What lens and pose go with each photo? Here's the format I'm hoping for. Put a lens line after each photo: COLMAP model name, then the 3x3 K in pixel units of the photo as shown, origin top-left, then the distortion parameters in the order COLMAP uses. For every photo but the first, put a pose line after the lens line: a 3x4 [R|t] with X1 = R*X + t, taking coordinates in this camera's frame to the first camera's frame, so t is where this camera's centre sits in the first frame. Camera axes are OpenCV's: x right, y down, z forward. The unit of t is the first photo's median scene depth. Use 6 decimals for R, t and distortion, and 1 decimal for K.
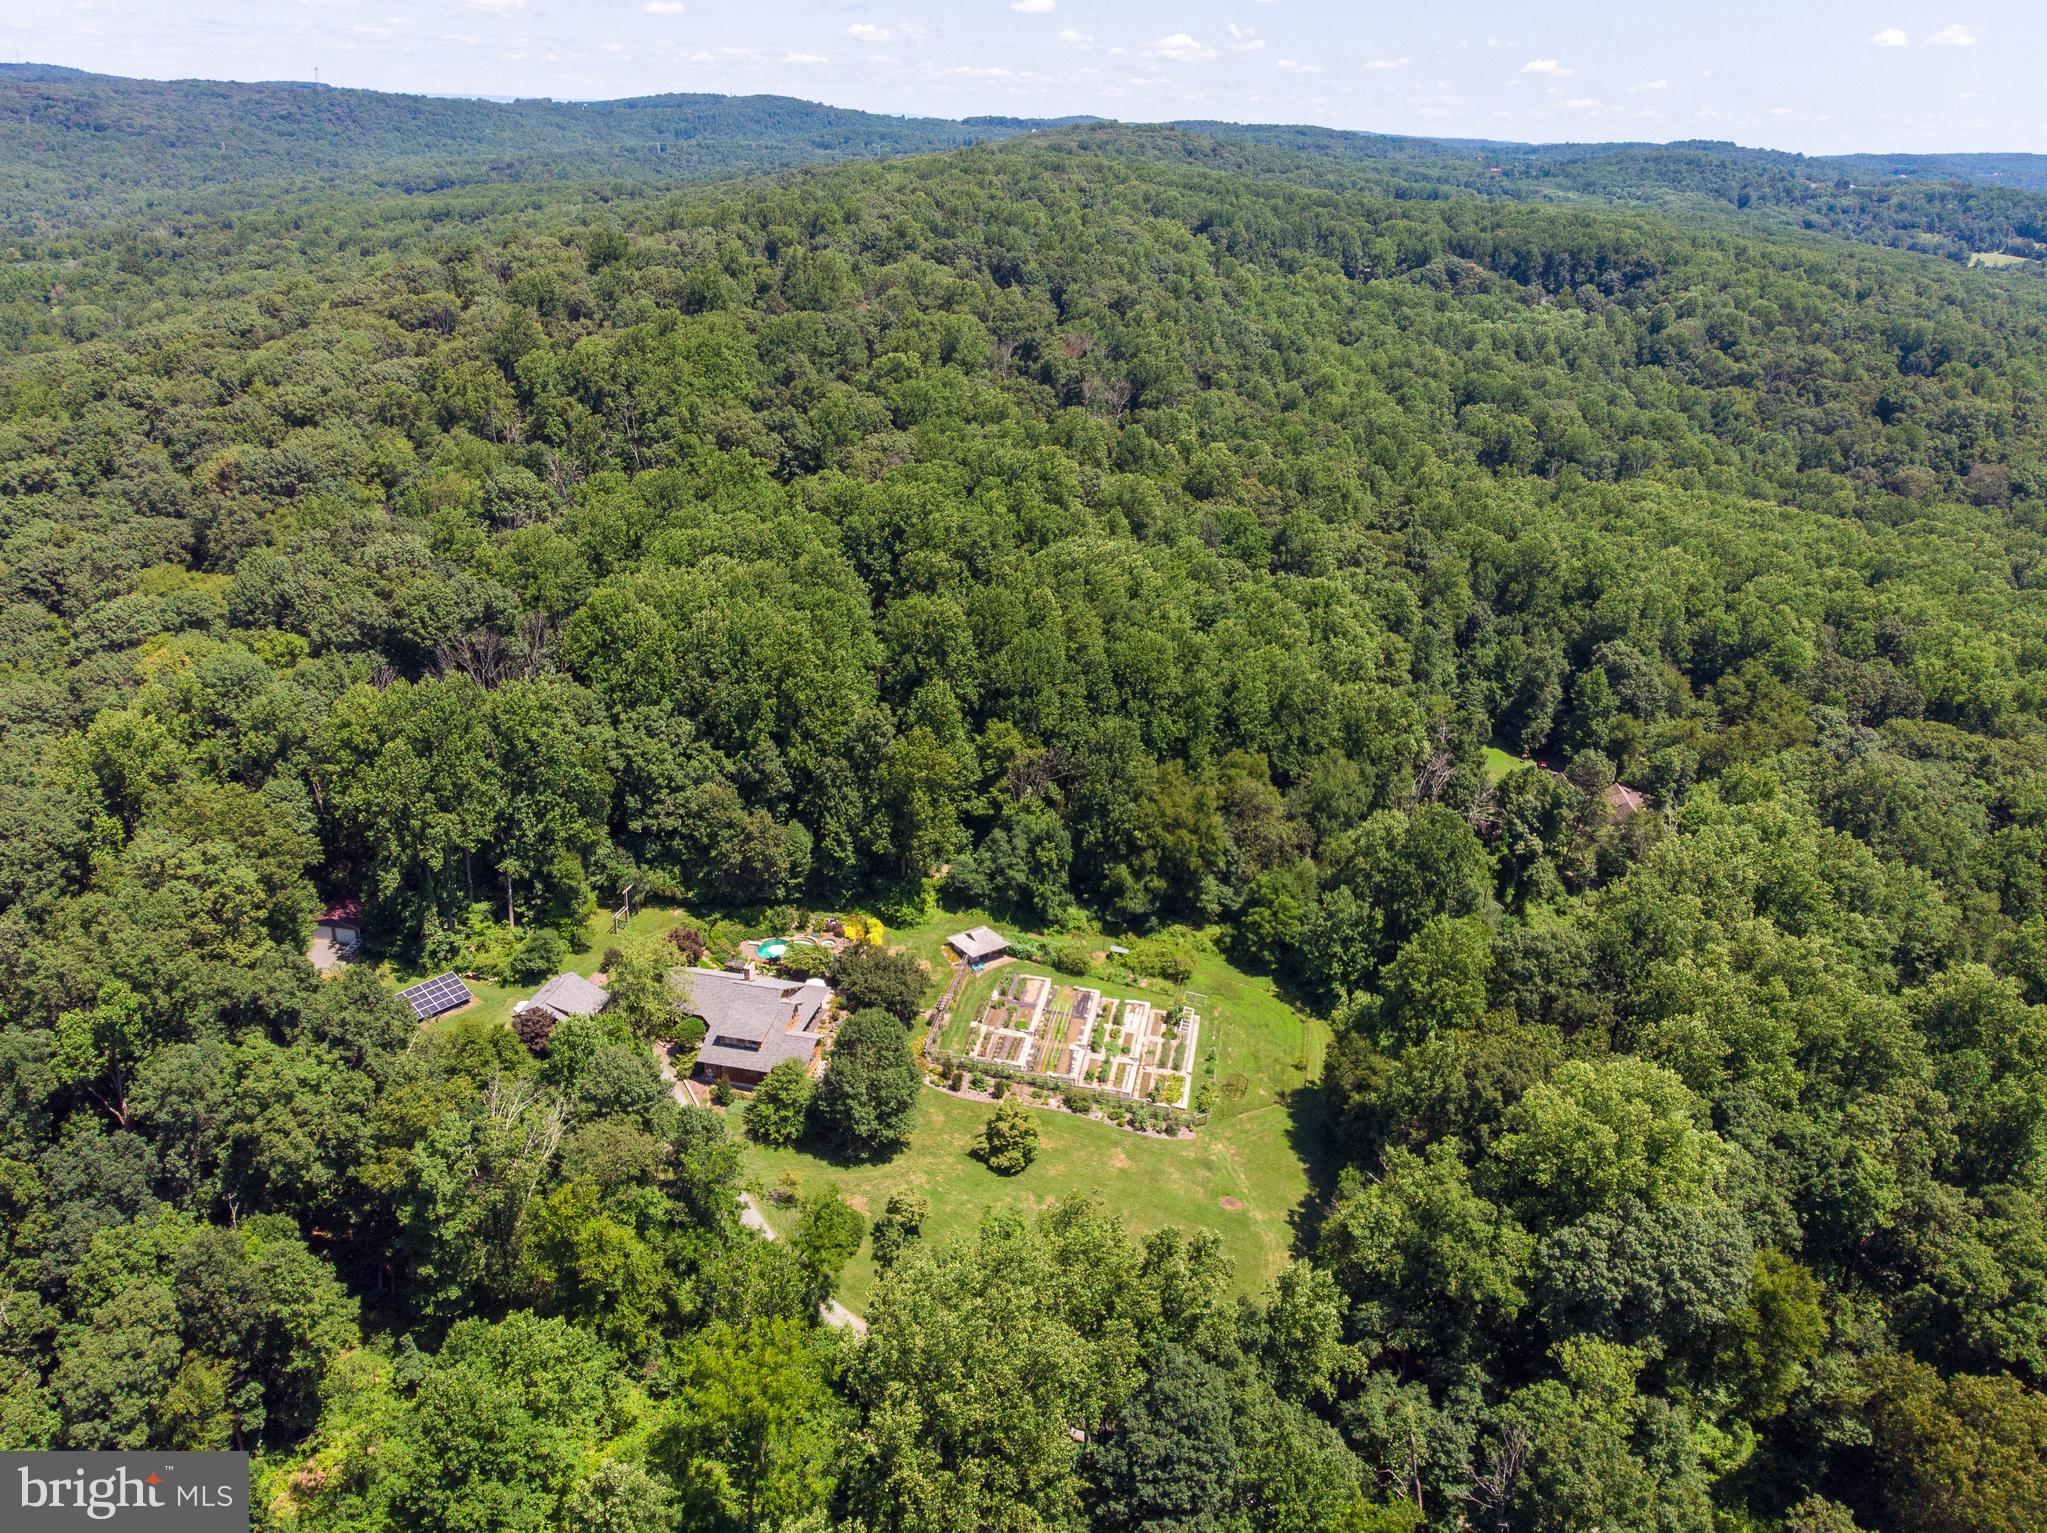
lens RADIAL K [[1516.4, 0, 1014.1], [0, 1516.4, 739.3], [0, 0, 1]] dist [-0.006219, -0.002346]
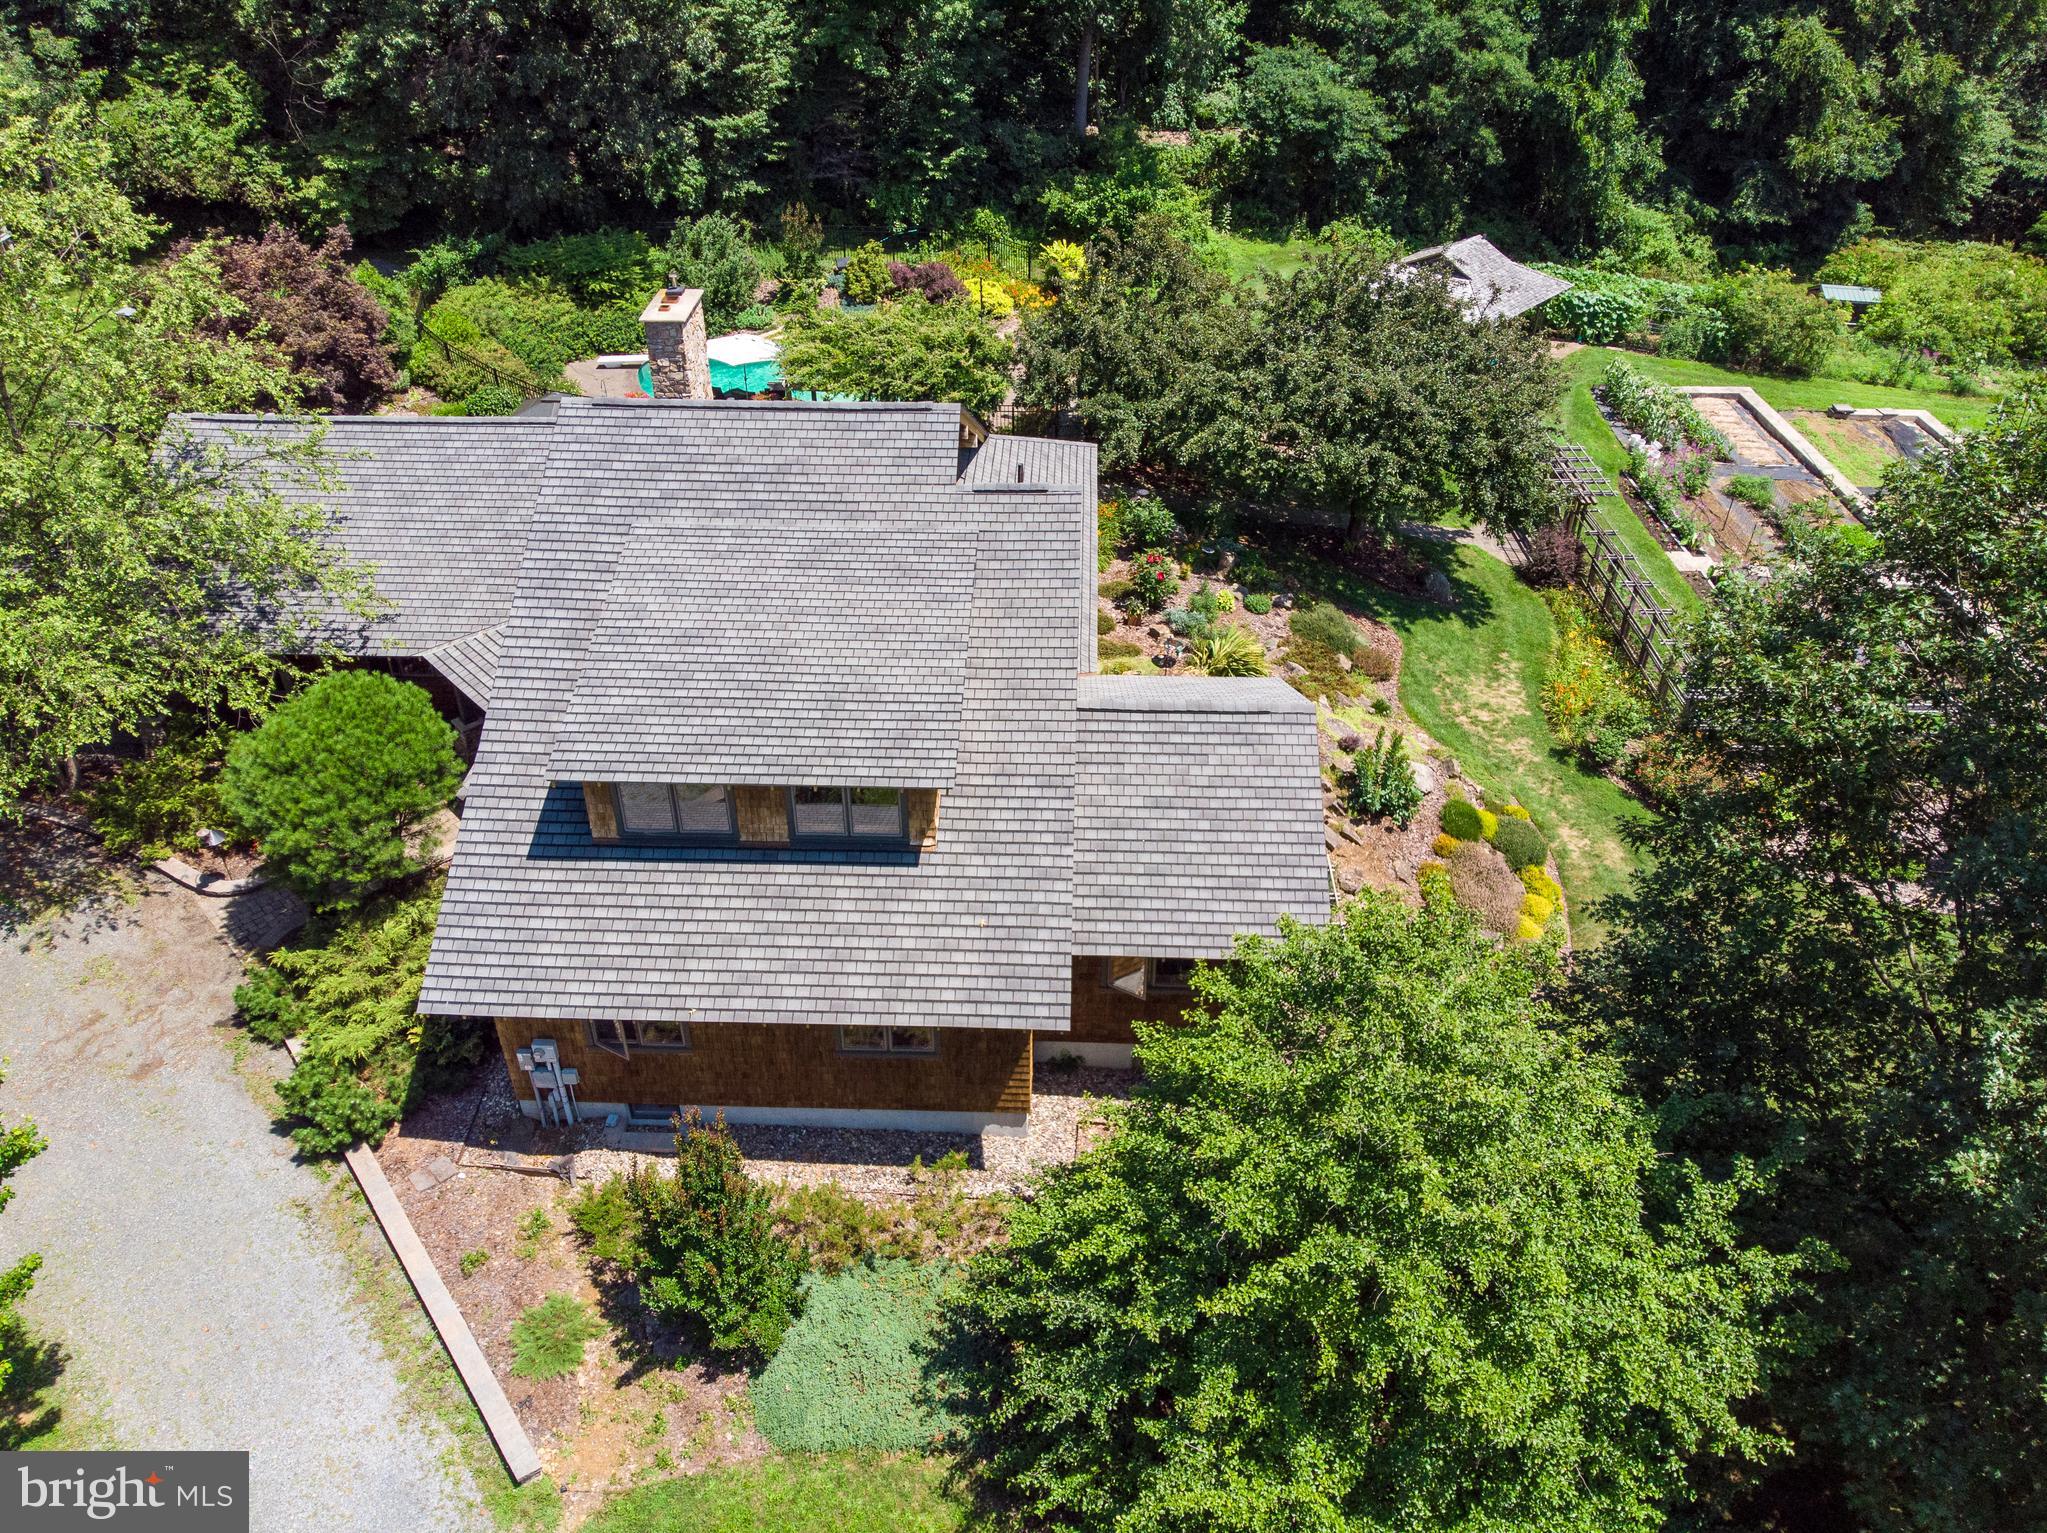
lens RADIAL K [[1513.0, 0, 1023.5], [0, 1513.0, 766.5], [0, 0, 1]] dist [-0.025390, 0.007997]
pose [[0.982922, -0.132875, 0.127317, -0.169479], [0.097556, 0.962866, 0.251736, 0.162581], [-0.156039, -0.235016, 0.959385, 0.853689]]
